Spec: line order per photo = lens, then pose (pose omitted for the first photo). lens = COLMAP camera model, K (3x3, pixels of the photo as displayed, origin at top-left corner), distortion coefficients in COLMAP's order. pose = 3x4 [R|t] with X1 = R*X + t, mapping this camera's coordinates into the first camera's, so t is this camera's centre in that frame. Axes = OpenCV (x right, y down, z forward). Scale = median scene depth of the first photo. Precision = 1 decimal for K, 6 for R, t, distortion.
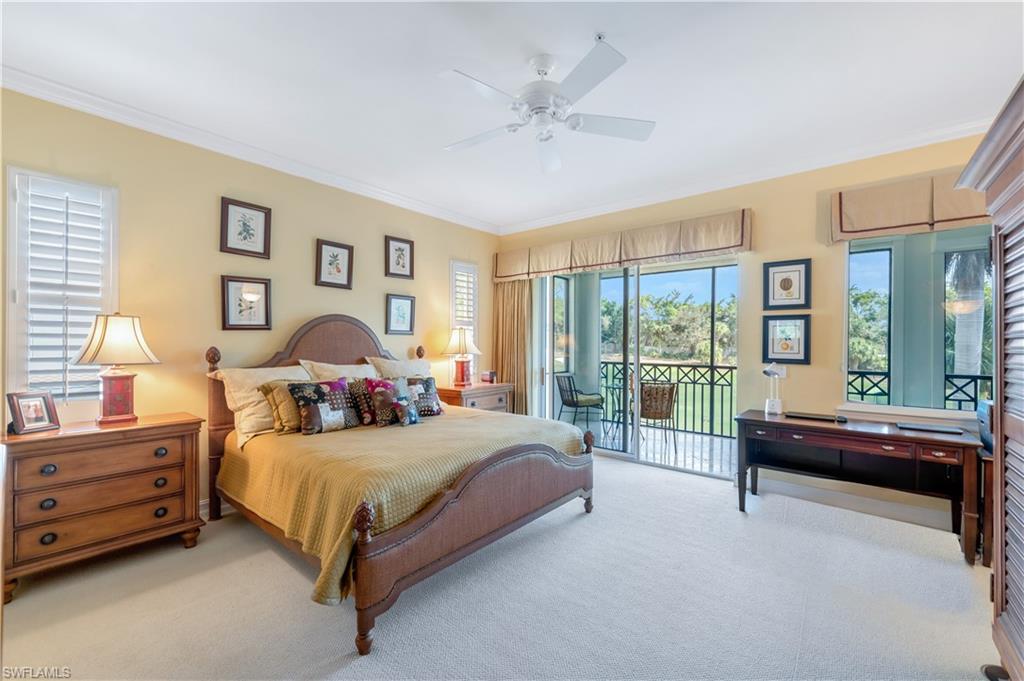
lens RADIAL K [[414.4, 0, 514.2], [0, 414.4, 337.9], [0, 0, 1]] dist [-0.000346, 0.000010]
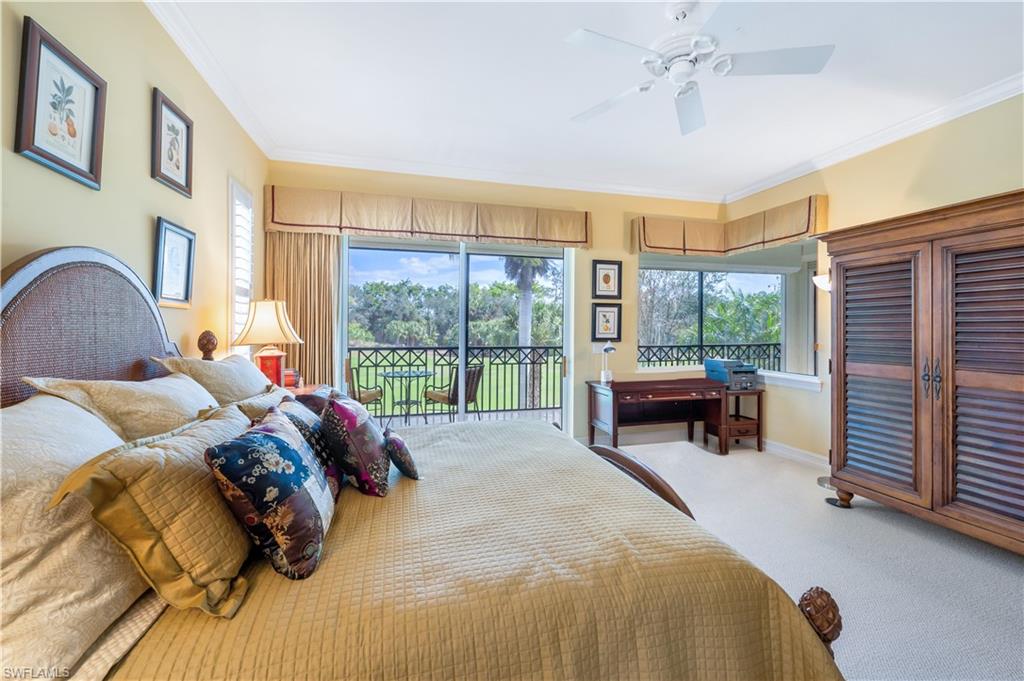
lens RADIAL K [[415.2, 0, 512.5], [0, 415.2, 324.0], [0, 0, 1]] dist [-0.001852, -0.000083]
pose [[0.577207, 0.002658, 0.816594, -0.453215], [-0.010407, 0.999937, 0.004102, 0.004942], [-0.816532, -0.010866, 0.577199, 0.415419]]
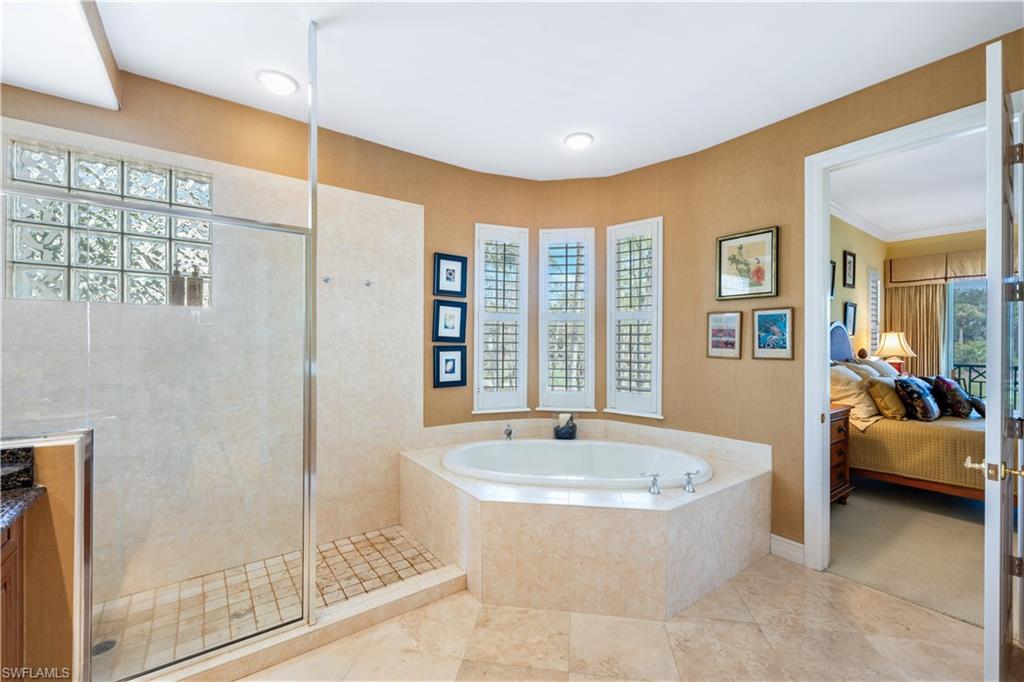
lens RADIAL K [[414.4, 0, 514.2], [0, 414.4, 338.4], [0, 0, 1]] dist [-0.000346, 0.000010]
pose [[0.967531, -0.001466, -0.252748, -0.897992], [0.002166, 0.999995, 0.002489, -0.012908], [0.252743, -0.002956, 0.967529, -0.327534]]
